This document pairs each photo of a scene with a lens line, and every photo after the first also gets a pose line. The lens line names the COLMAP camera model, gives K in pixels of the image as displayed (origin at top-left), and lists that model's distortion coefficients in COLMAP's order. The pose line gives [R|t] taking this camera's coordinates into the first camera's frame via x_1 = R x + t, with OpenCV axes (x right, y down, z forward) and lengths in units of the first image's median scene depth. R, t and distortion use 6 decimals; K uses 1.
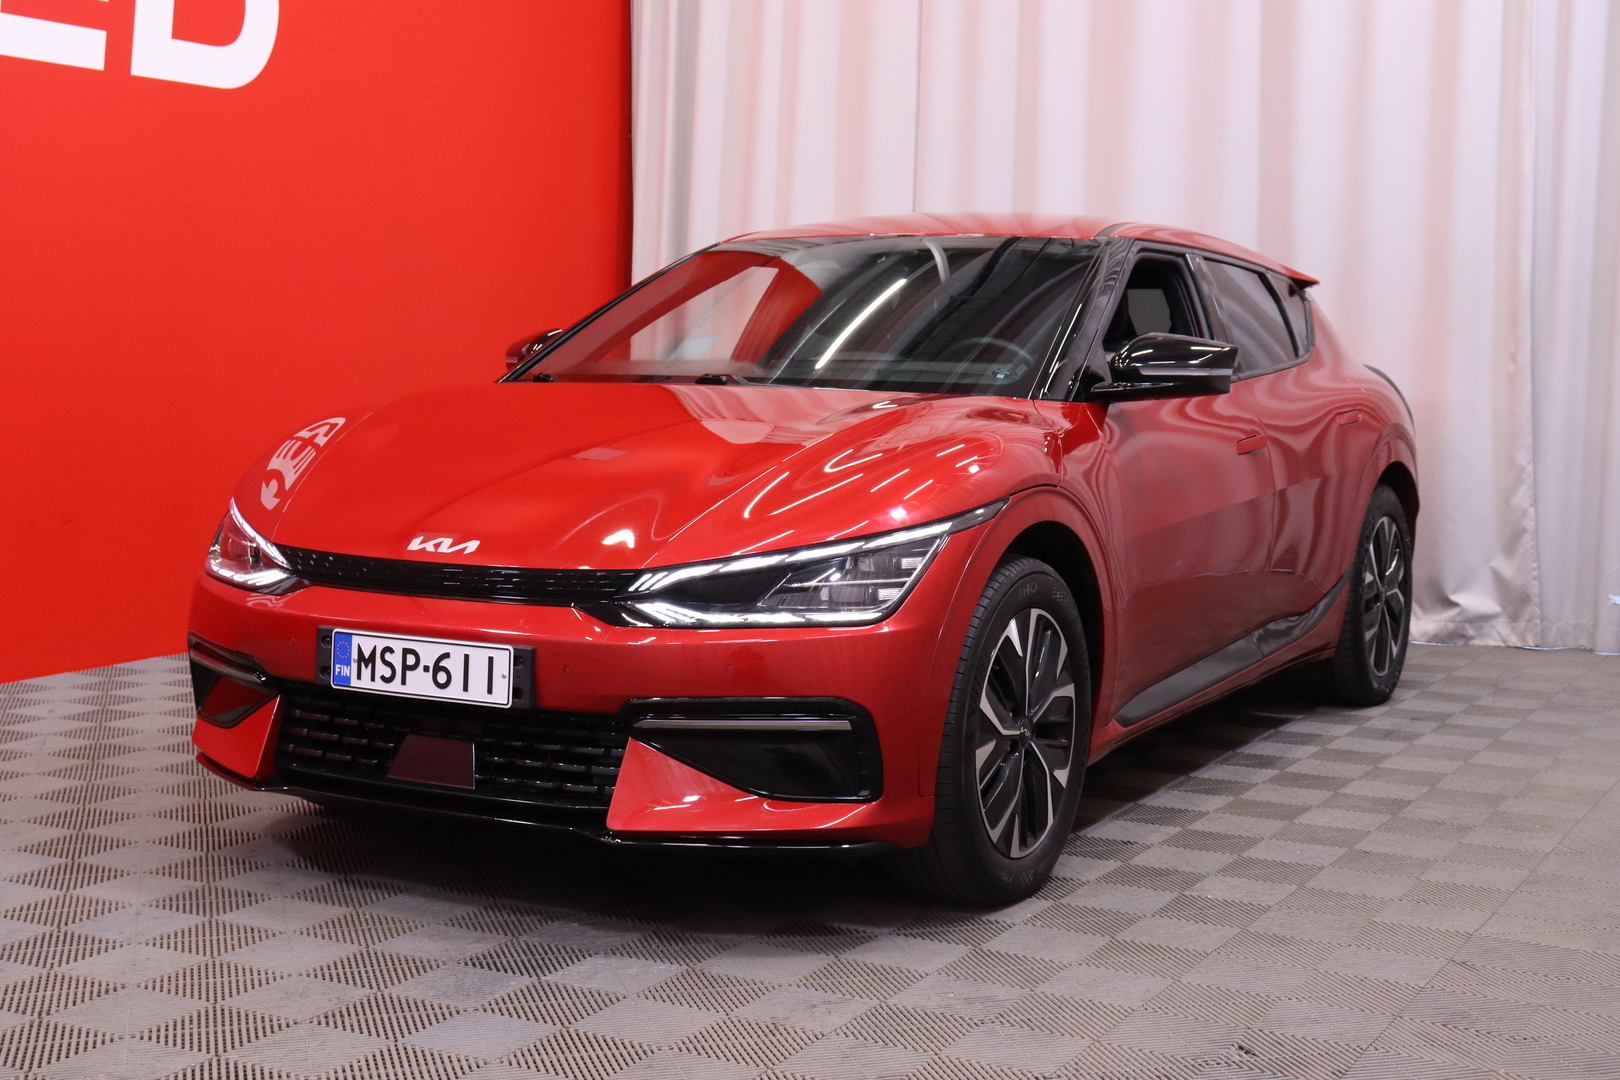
lens RADIAL K [[2389.2, 0, 810.0], [0, 2389.2, 540.0], [0, 0, 1]] dist [-0.046184, -0.039942]
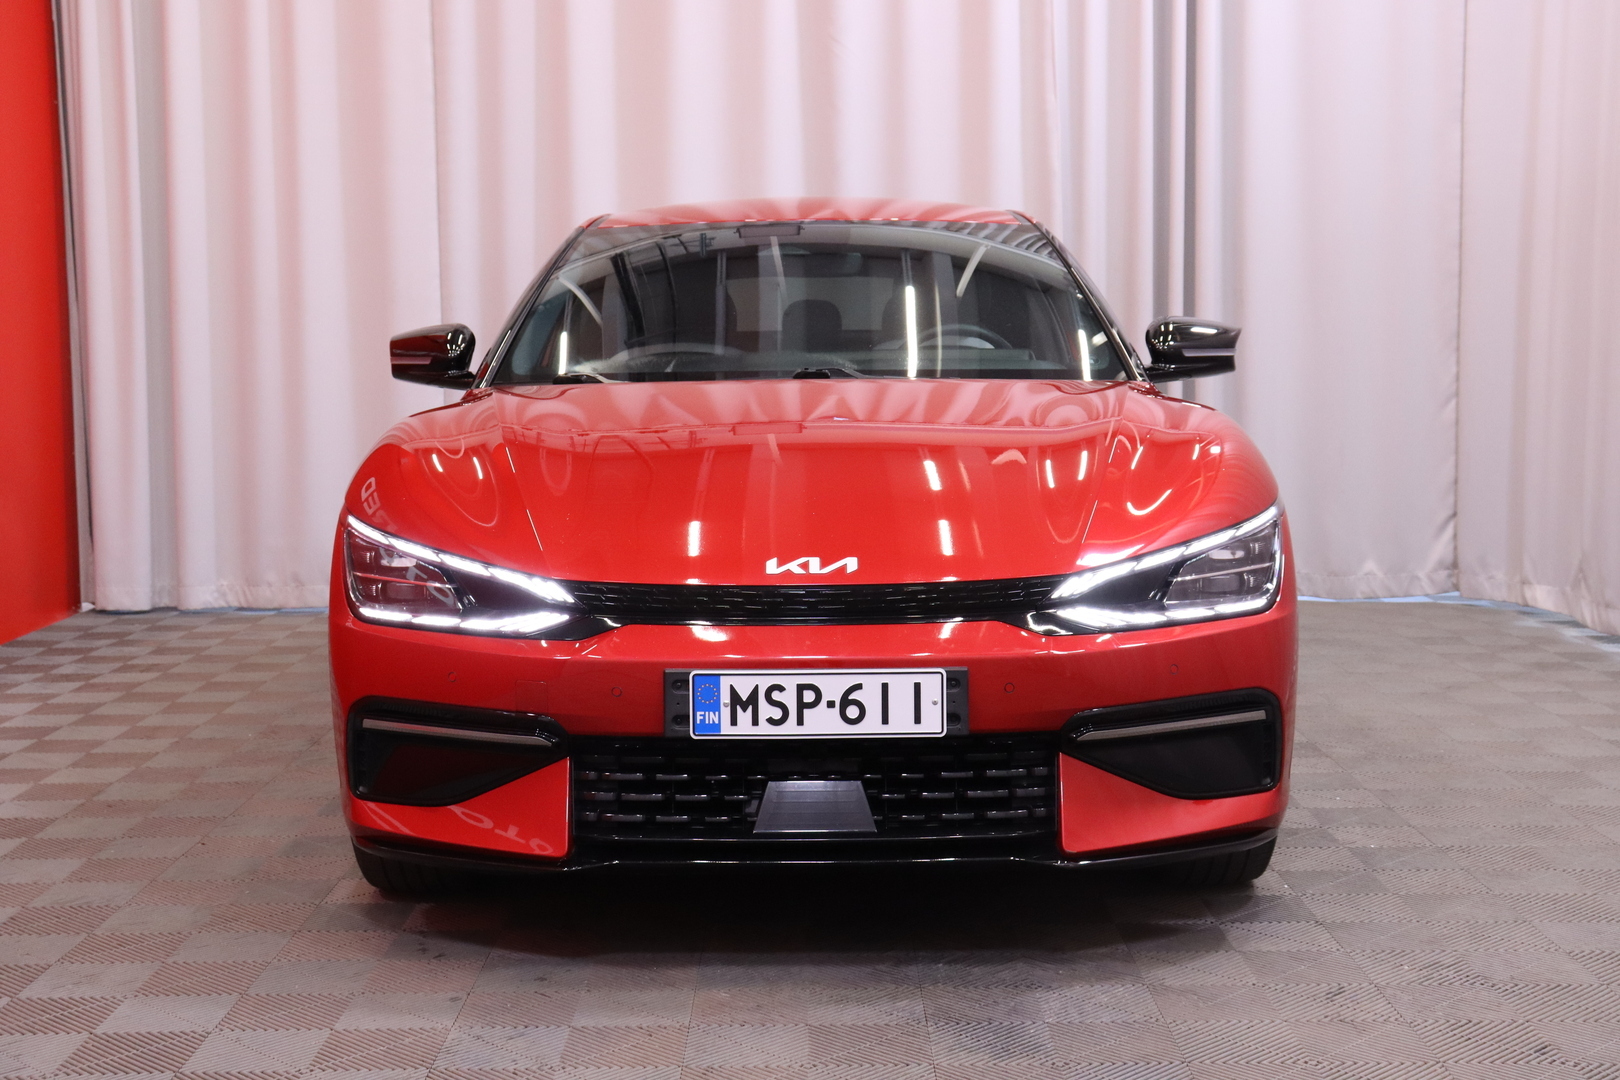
lens RADIAL K [[2389.2, 0, 810.0], [0, 2389.2, 540.0], [0, 0, 1]] dist [-0.046184, -0.039942]
pose [[0.868058, -0.068374, 0.491731, -0.599295], [0.066505, 0.997559, 0.021305, -0.026726], [-0.491987, 0.014209, 0.870486, 0.223741]]
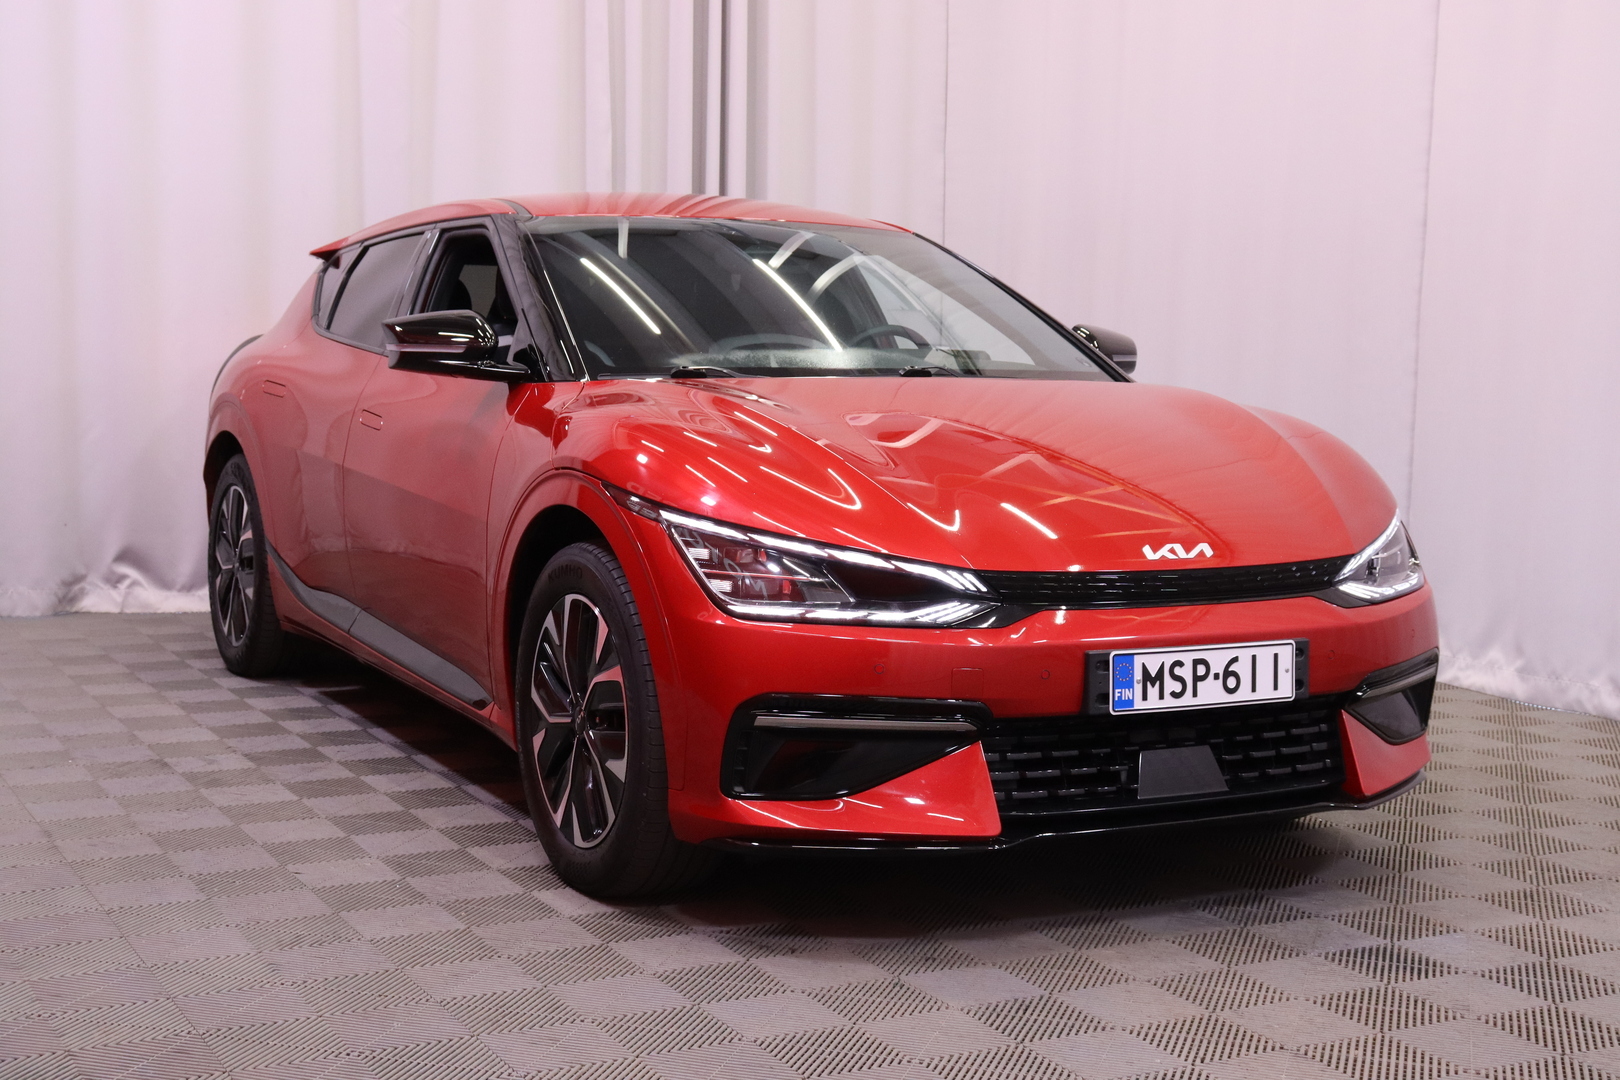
lens RADIAL K [[2389.2, 0, 810.0], [0, 2389.2, 540.0], [0, 0, 1]] dist [-0.046184, -0.039942]
pose [[0.525032, -0.085420, 0.846785, -1.070960], [0.066552, 0.996025, 0.059211, -0.071062], [-0.848477, 0.025268, 0.528629, 0.617038]]
